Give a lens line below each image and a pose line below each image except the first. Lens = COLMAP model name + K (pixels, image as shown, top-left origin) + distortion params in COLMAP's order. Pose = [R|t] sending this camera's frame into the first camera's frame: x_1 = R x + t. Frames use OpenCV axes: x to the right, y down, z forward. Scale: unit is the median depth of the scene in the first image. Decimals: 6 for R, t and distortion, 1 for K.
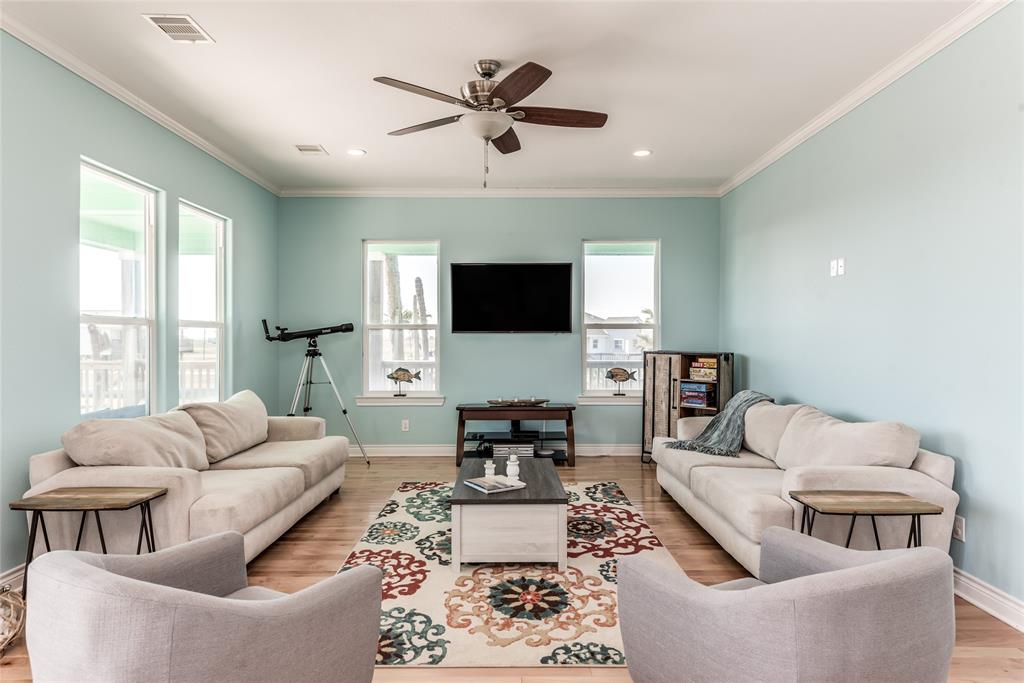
lens RADIAL K [[602.9, 0, 509.7], [0, 602.9, 343.0], [0, 0, 1]] dist [0.024645, -0.001184]
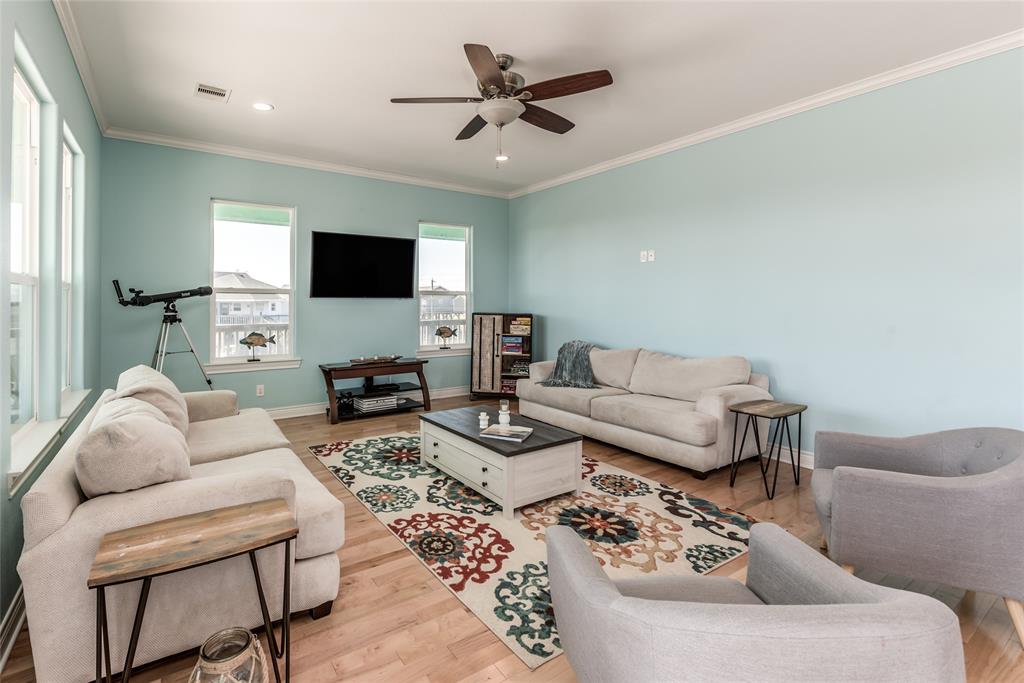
lens RADIAL K [[470.7, 0, 470.4], [0, 470.7, 302.9], [0, 0, 1]] dist [0.011623, -0.000331]
pose [[0.843067, 0.000963, 0.537807, -0.332278], [0.002849, 0.999976, -0.006256, -0.001459], [-0.537801, 0.006807, 0.843045, 0.178108]]
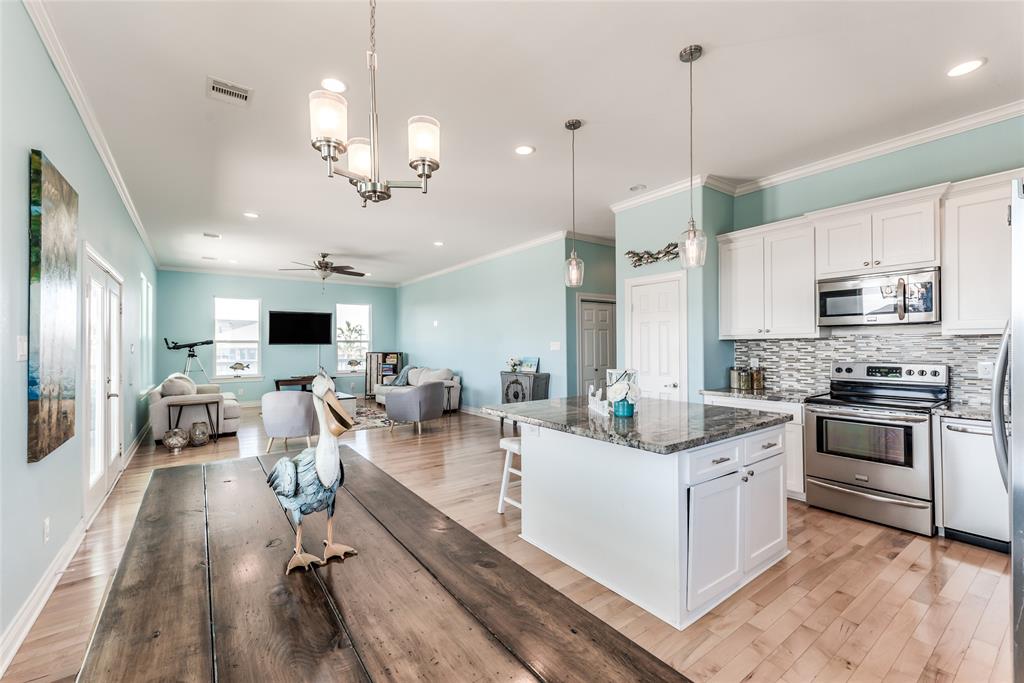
lens RADIAL K [[419.0, 0, 527.9], [0, 419.0, 347.2], [0, 0, 1]] dist [-0.000608, 0.000006]
pose [[0.788022, -0.006582, 0.615612, -0.306661], [0.011233, 0.999930, -0.003689, 0.007636], [-0.615544, 0.009822, 0.788041, -0.729455]]
